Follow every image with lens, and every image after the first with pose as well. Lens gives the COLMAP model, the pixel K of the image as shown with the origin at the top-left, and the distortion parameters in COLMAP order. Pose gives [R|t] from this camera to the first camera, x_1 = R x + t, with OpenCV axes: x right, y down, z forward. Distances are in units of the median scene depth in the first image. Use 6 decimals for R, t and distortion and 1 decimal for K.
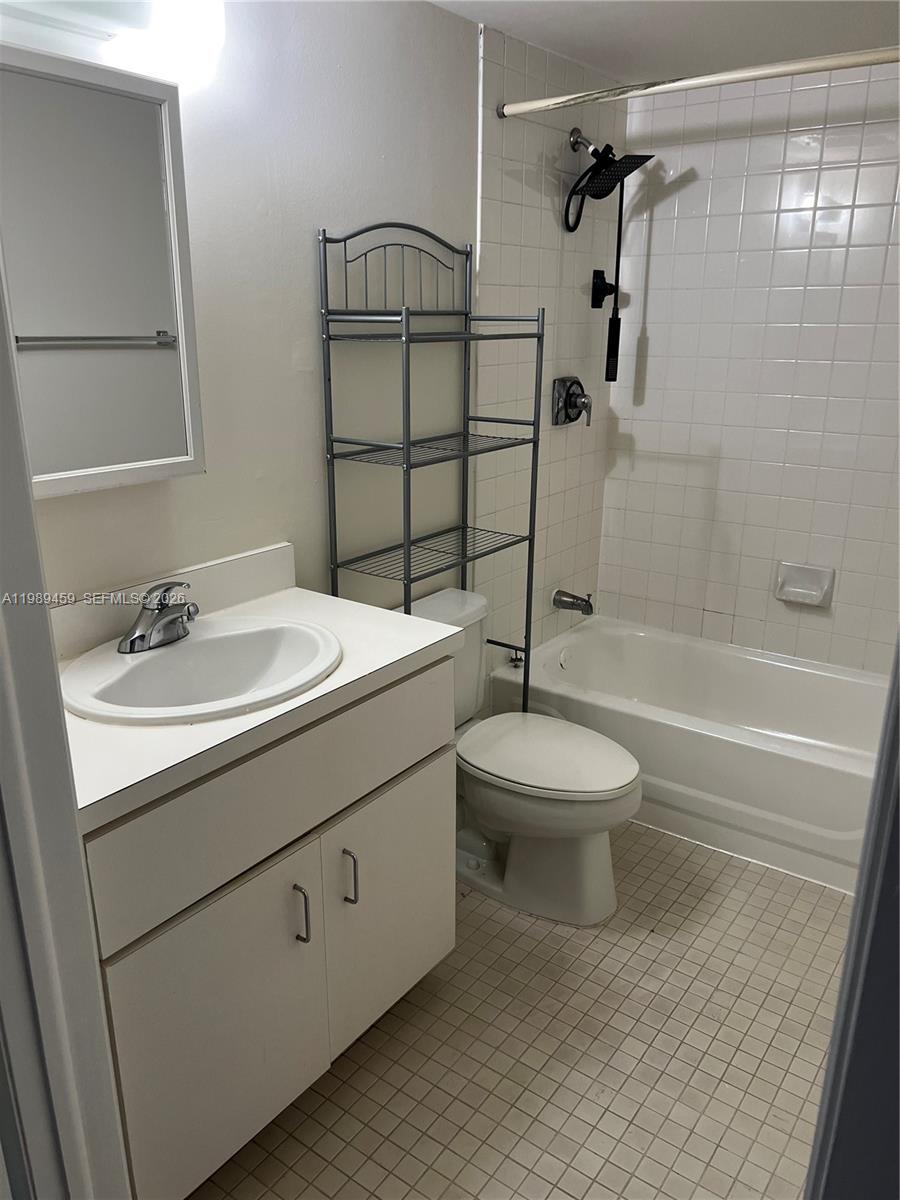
lens RADIAL K [[906.3, 0, 431.3], [0, 906.3, 603.2], [0, 0, 1]] dist [0.082941, -0.100465]
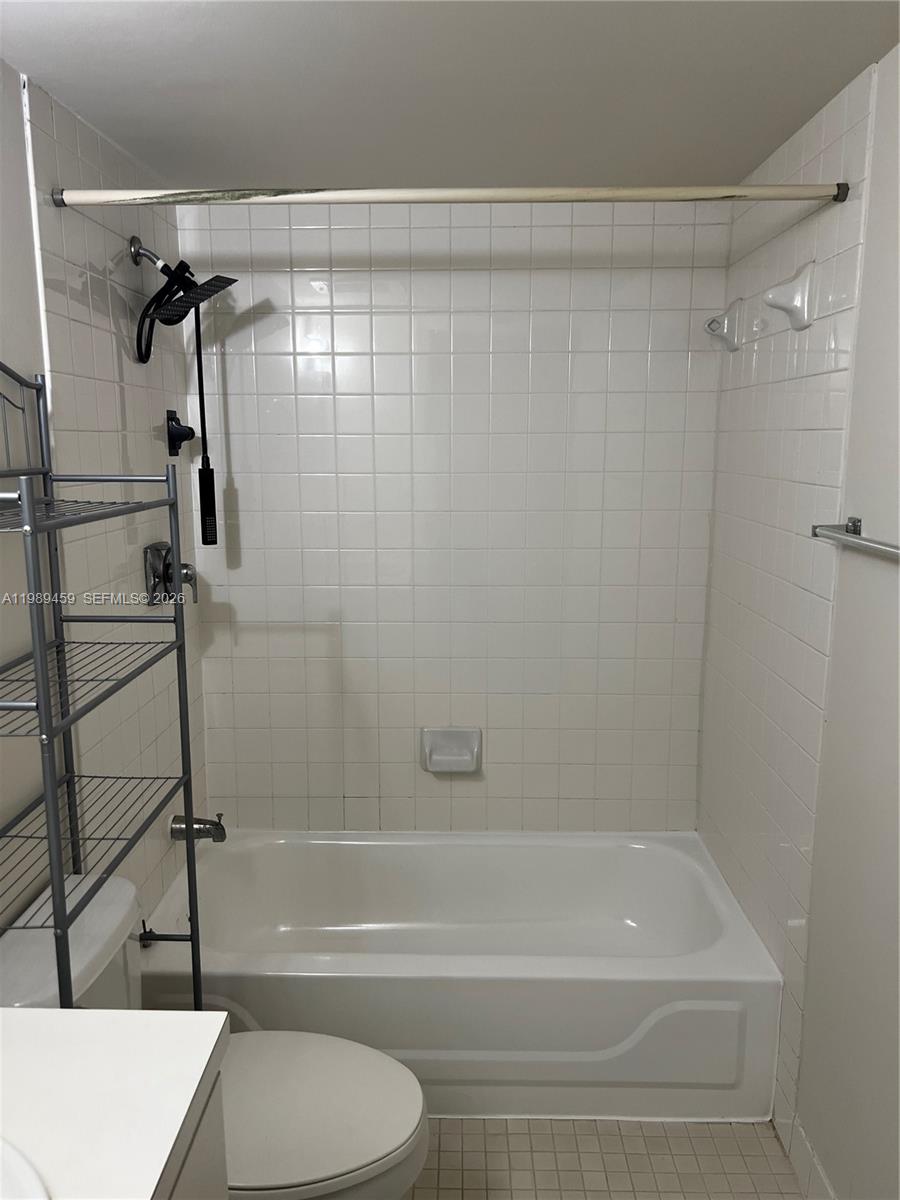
lens RADIAL K [[906.3, 0, 431.3], [0, 906.3, 603.2], [0, 0, 1]] dist [0.082941, -0.100465]
pose [[0.818129, -0.107373, 0.564921, -0.103192], [0.179450, 0.981023, -0.073423, -0.102758], [-0.546317, 0.161444, 0.821872, 0.256539]]
